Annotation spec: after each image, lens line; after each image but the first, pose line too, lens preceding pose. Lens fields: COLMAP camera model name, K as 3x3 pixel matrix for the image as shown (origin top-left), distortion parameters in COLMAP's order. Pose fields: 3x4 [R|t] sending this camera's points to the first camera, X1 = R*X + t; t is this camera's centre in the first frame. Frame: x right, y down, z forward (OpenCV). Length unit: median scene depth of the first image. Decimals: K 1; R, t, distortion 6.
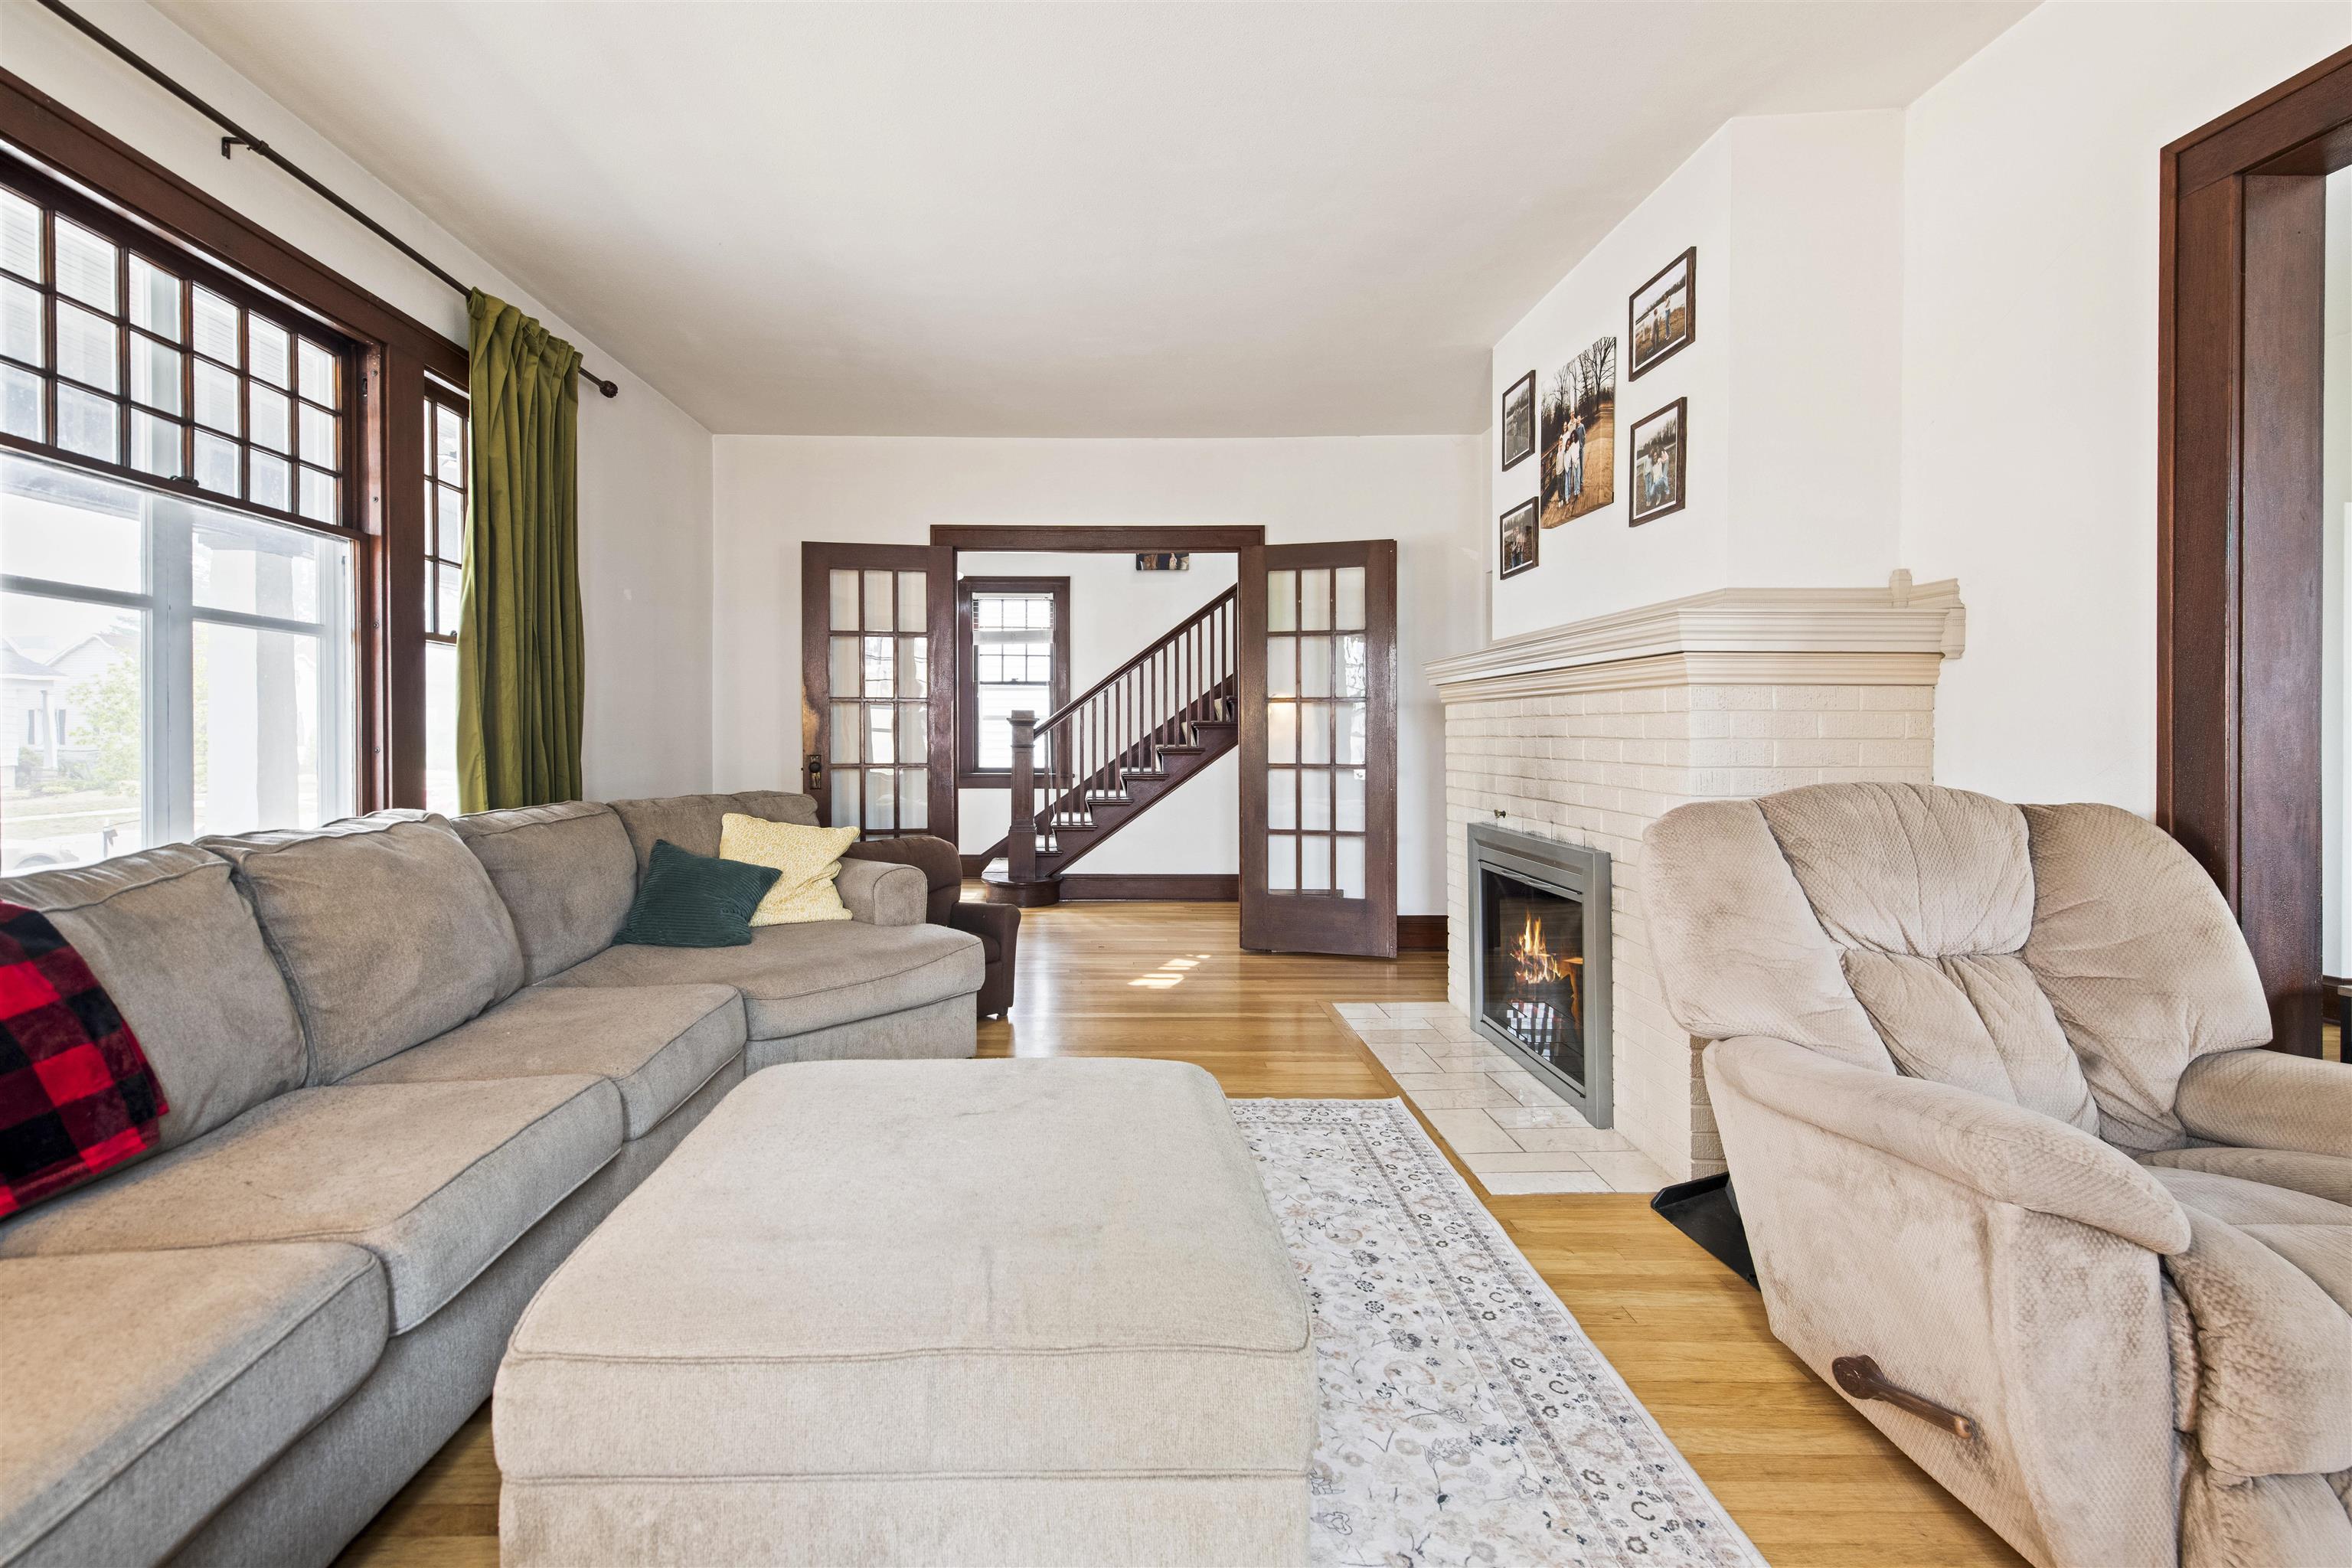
lens RADIAL K [[966.7, 0, 1174.0], [0, 966.7, 726.7], [0, 0, 1]] dist [-0.001623, -0.000255]
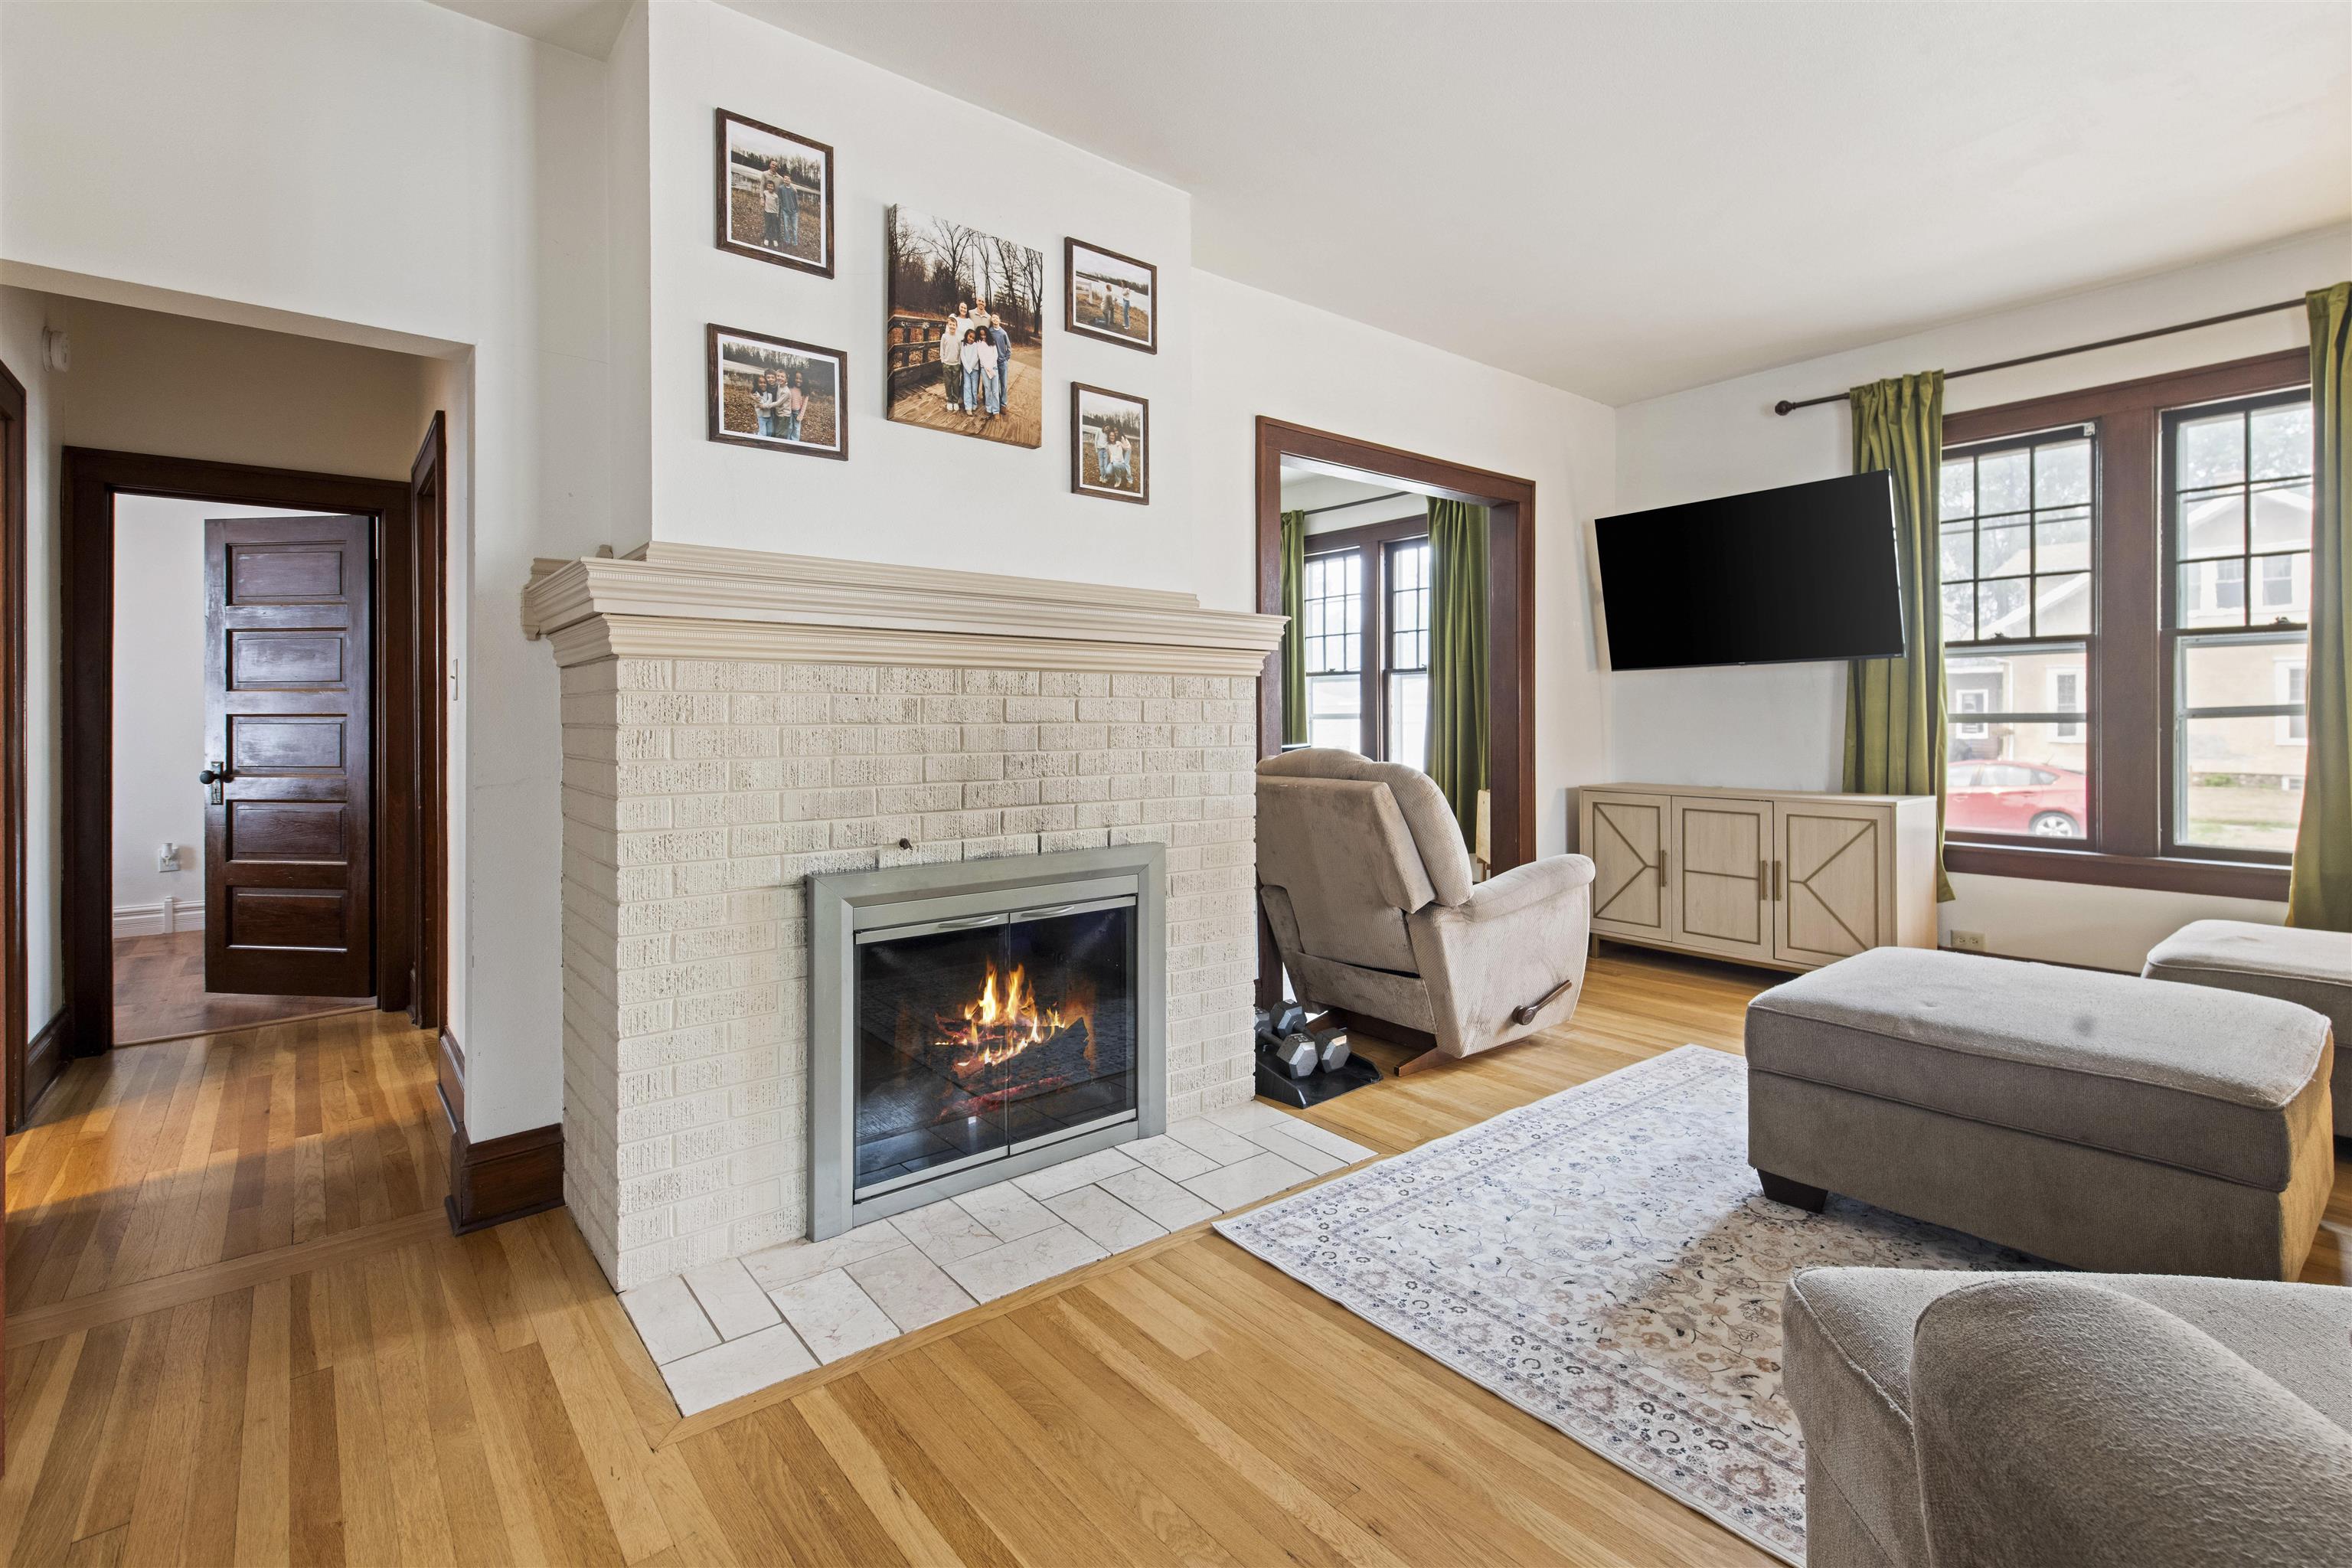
lens RADIAL K [[1085.8, 0, 1175.3], [0, 1085.8, 714.0], [0, 0, 1]] dist [0.001968, 0.000060]
pose [[-0.558364, -0.001343, 0.829595, -0.477234], [-0.002906, 0.999996, -0.000337, 0.002291], [-0.829591, -0.002600, -0.558365, 1.650352]]
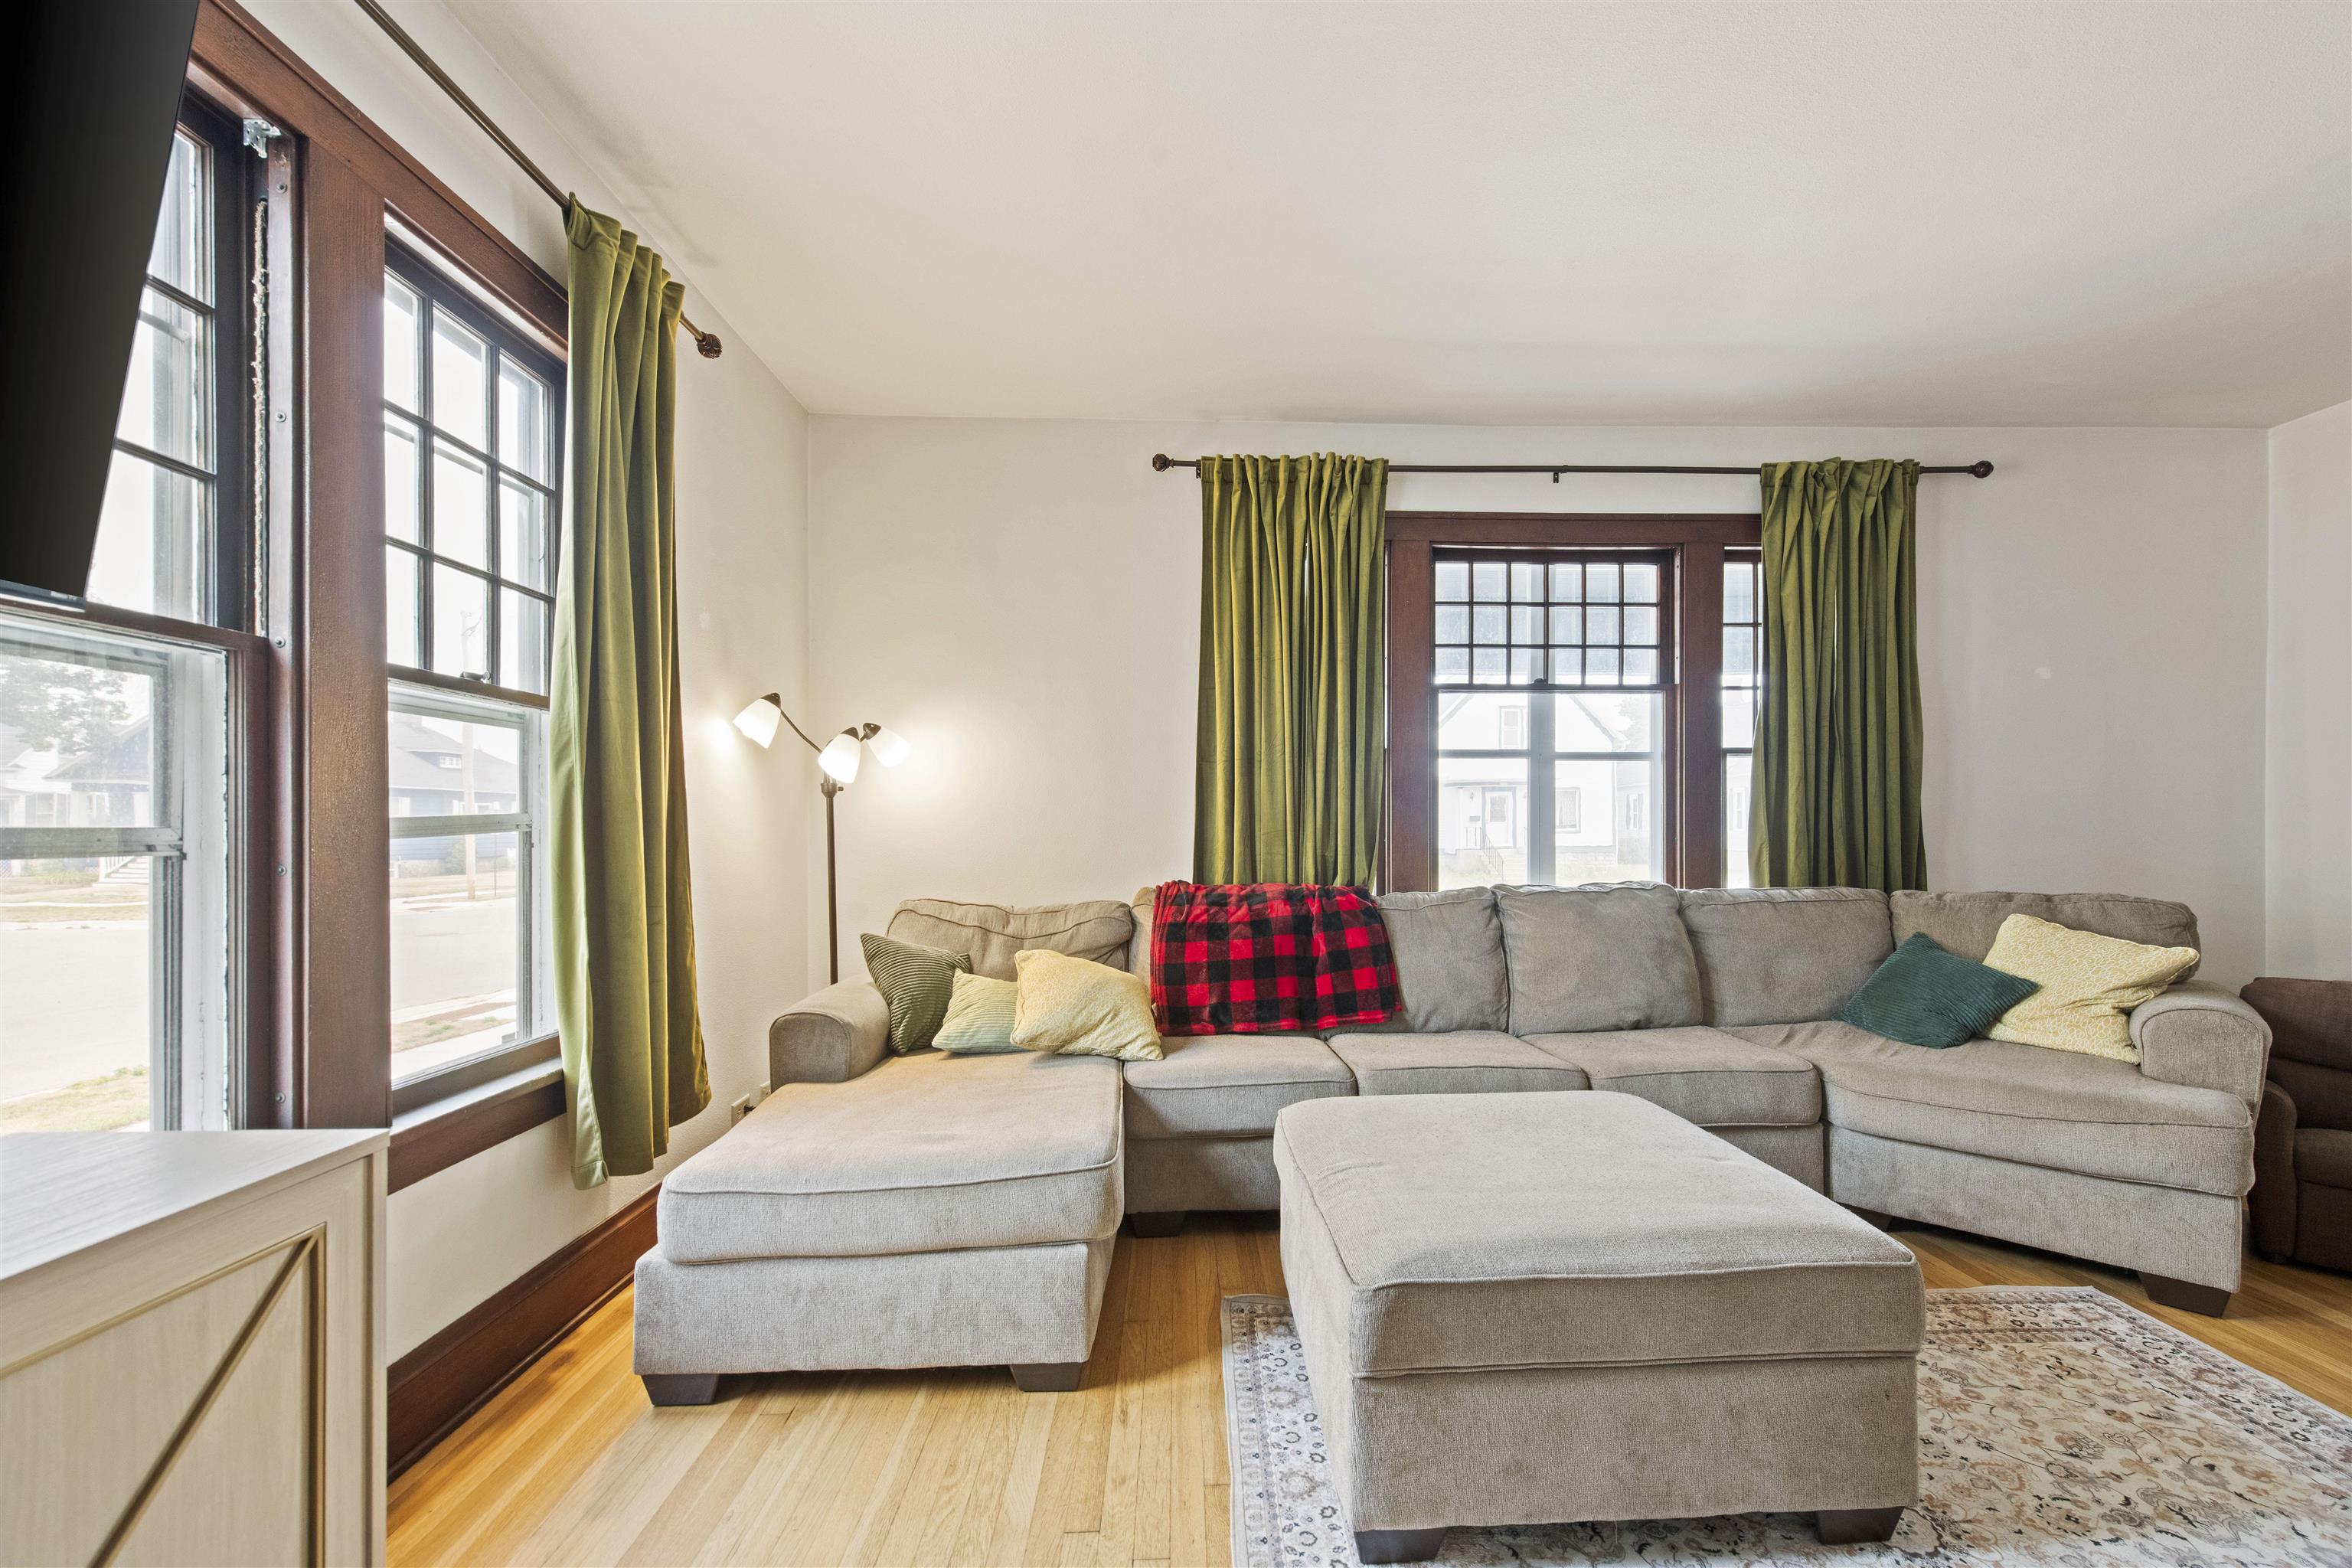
lens RADIAL K [[976.5, 0, 1174.5], [0, 976.5, 833.8], [0, 0, 1]] dist [-0.001357, -0.000068]
pose [[-0.040441, 0.004774, -0.999171, 0.592014], [0.014583, 0.999885, 0.004187, -0.000148], [0.999076, -0.014401, -0.040506, 0.321530]]
